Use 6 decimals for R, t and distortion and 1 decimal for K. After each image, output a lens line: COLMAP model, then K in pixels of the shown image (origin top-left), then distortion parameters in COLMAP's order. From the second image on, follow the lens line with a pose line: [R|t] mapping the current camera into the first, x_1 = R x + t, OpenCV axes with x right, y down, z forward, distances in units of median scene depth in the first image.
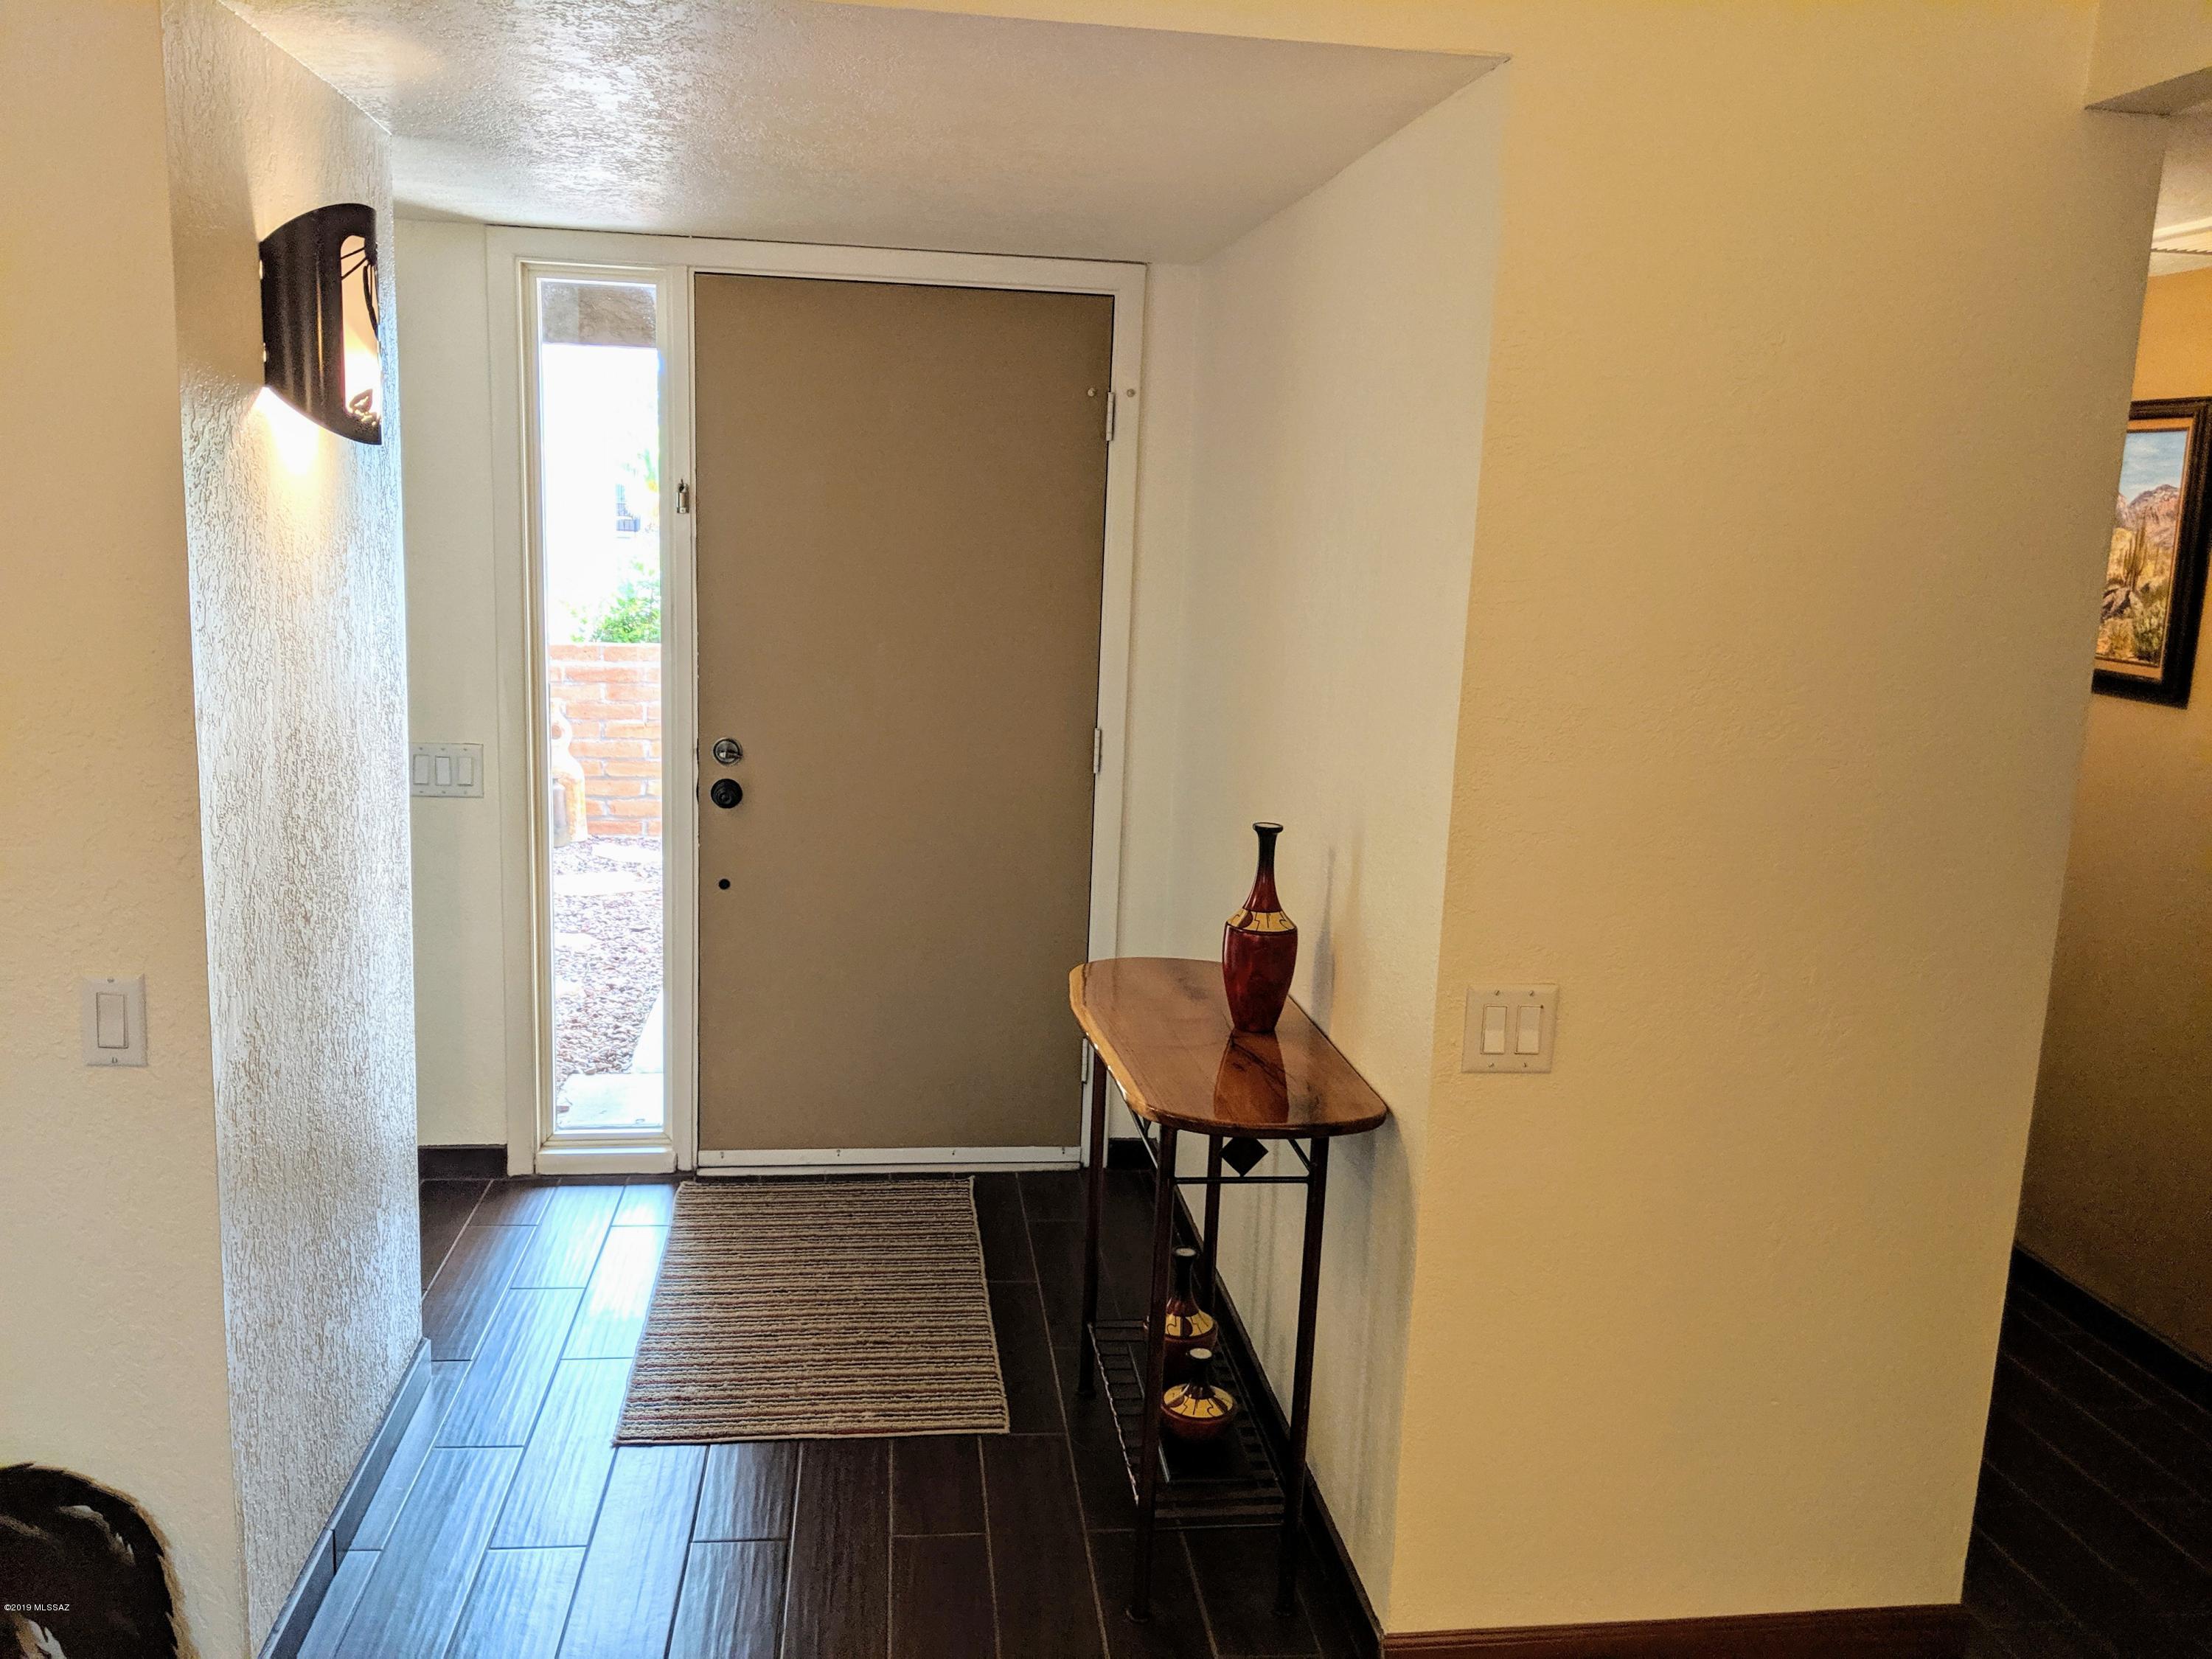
lens RADIAL K [[1763.1, 0, 1094.9], [0, 1763.1, 818.1], [0, 0, 1]] dist [0.083064, -0.165529]
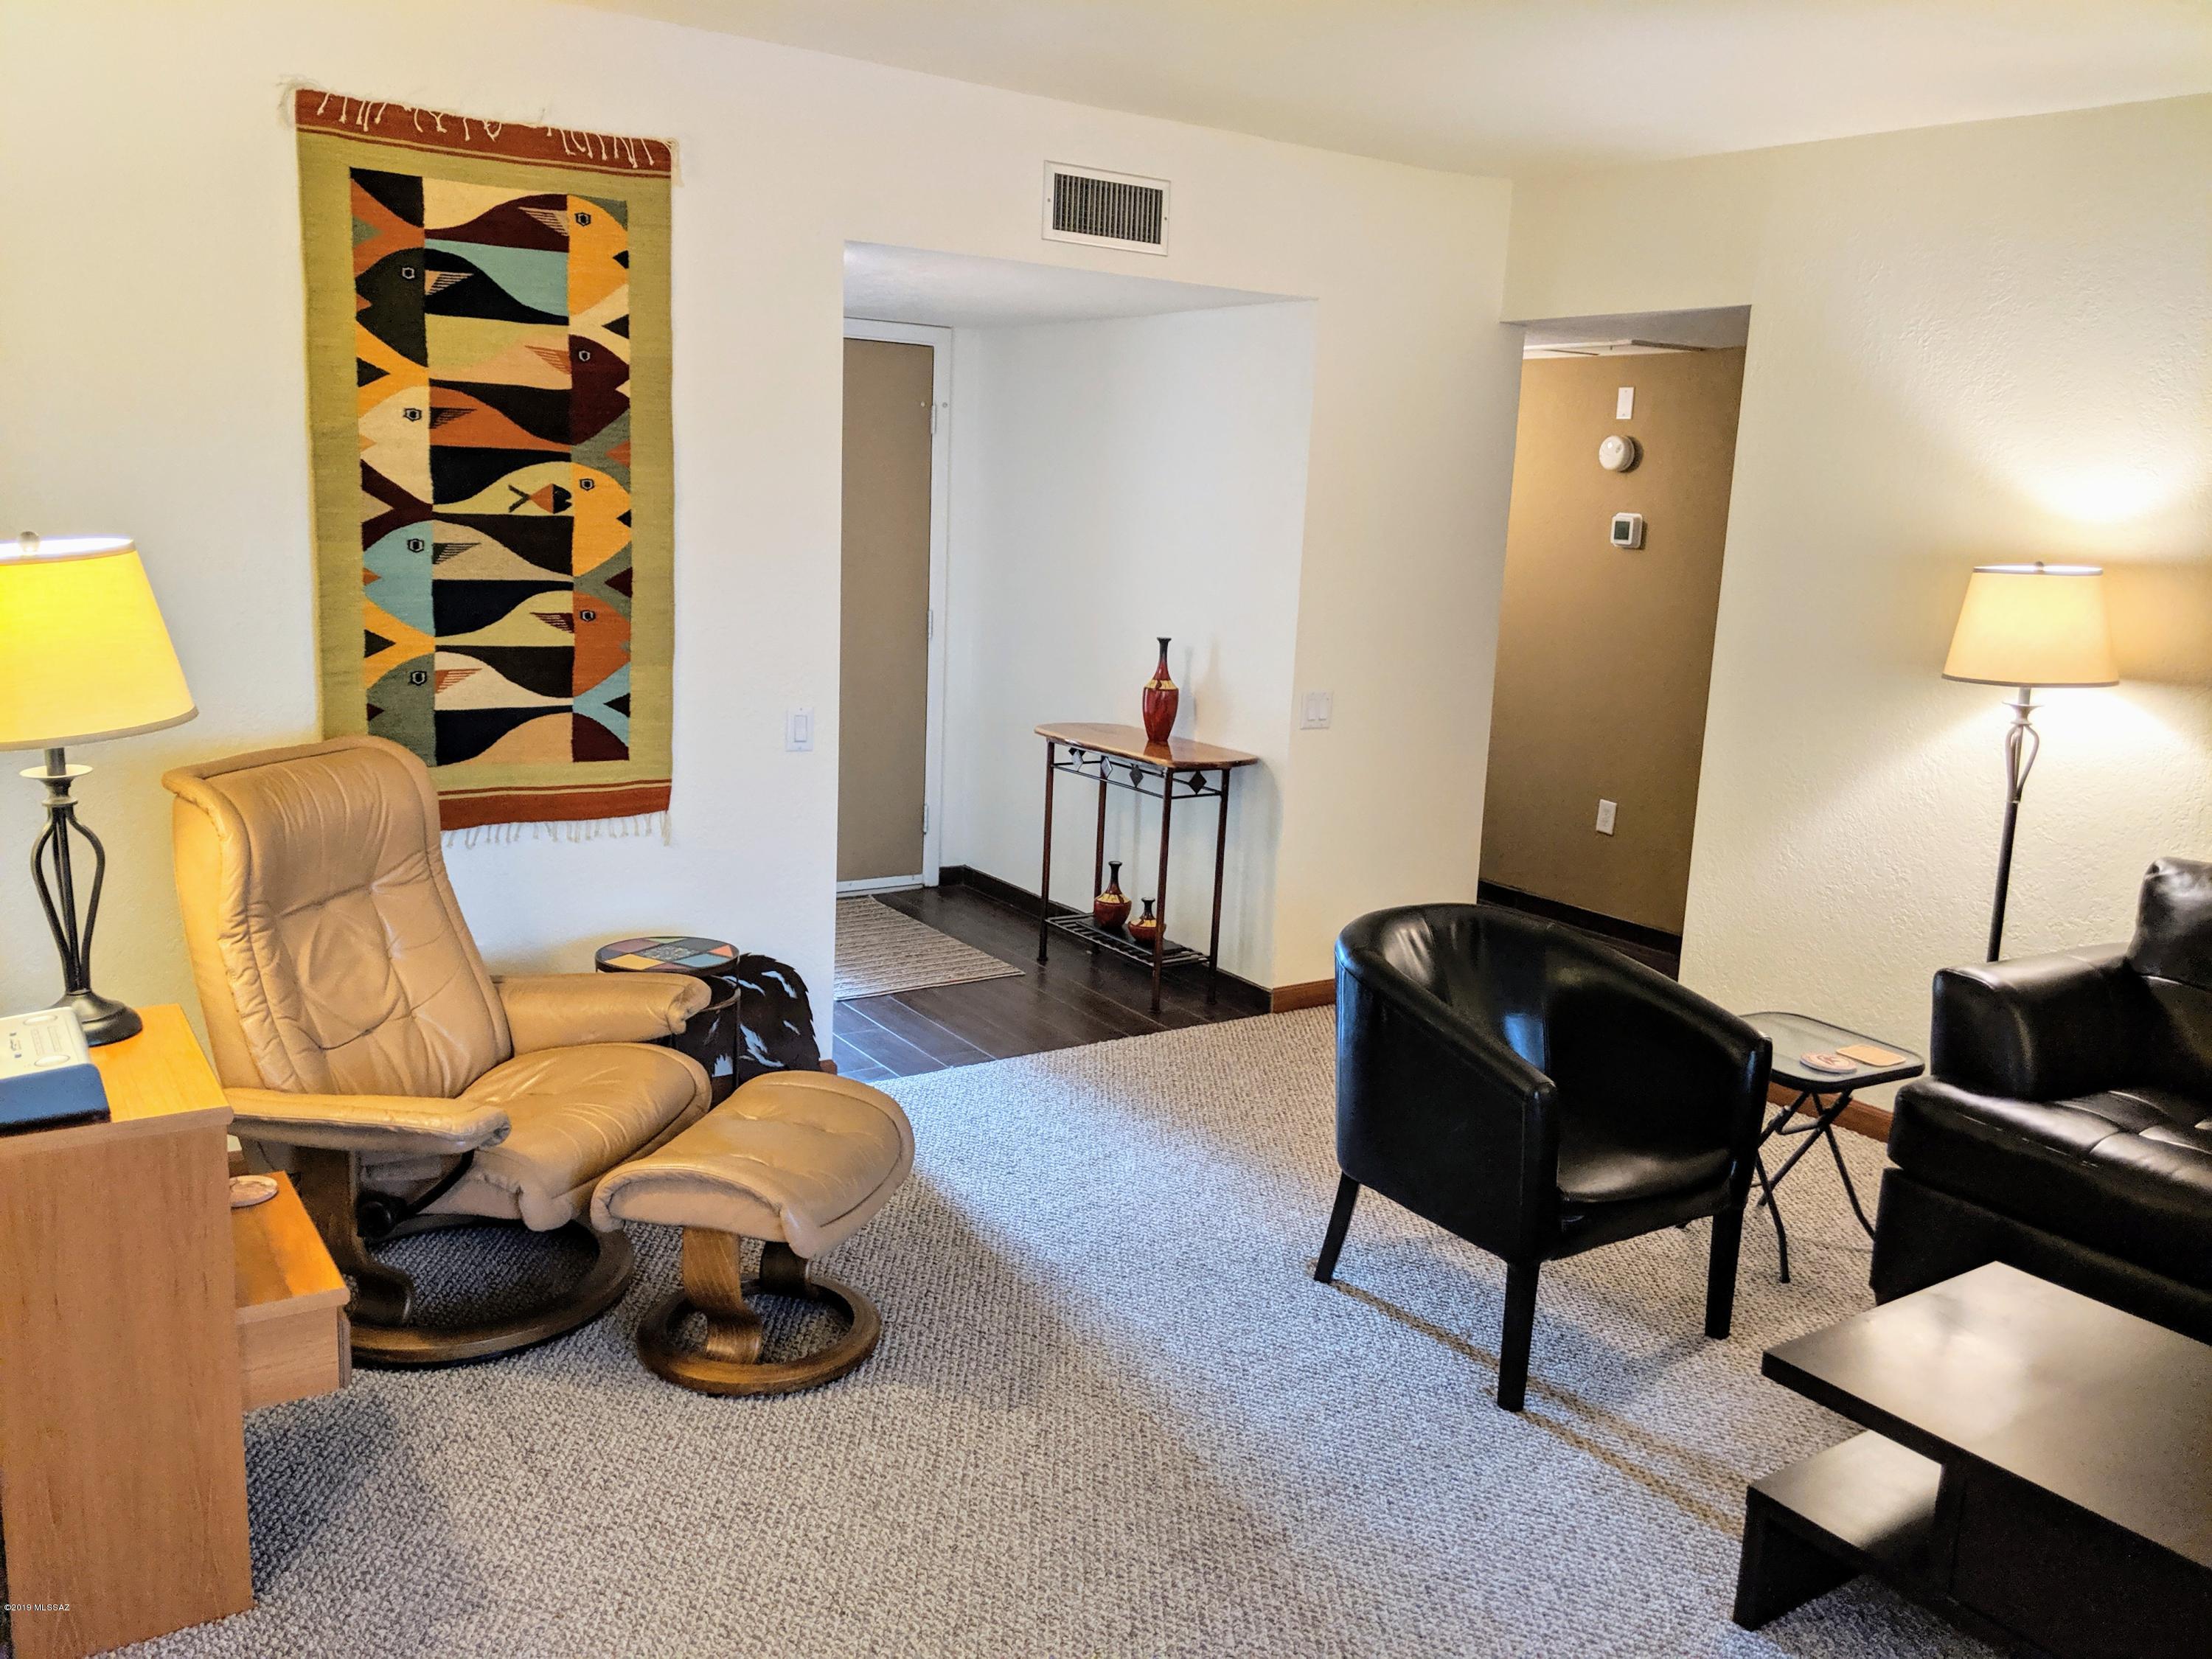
lens RADIAL K [[1763.1, 0, 1117.0], [0, 1763.1, 822.6], [0, 0, 1]] dist [0.083064, -0.165529]
pose [[0.896055, -0.091037, 0.434509, -0.848831], [0.076520, 0.995772, 0.050829, 0.108593], [-0.437299, -0.012297, 0.899232, -0.804537]]
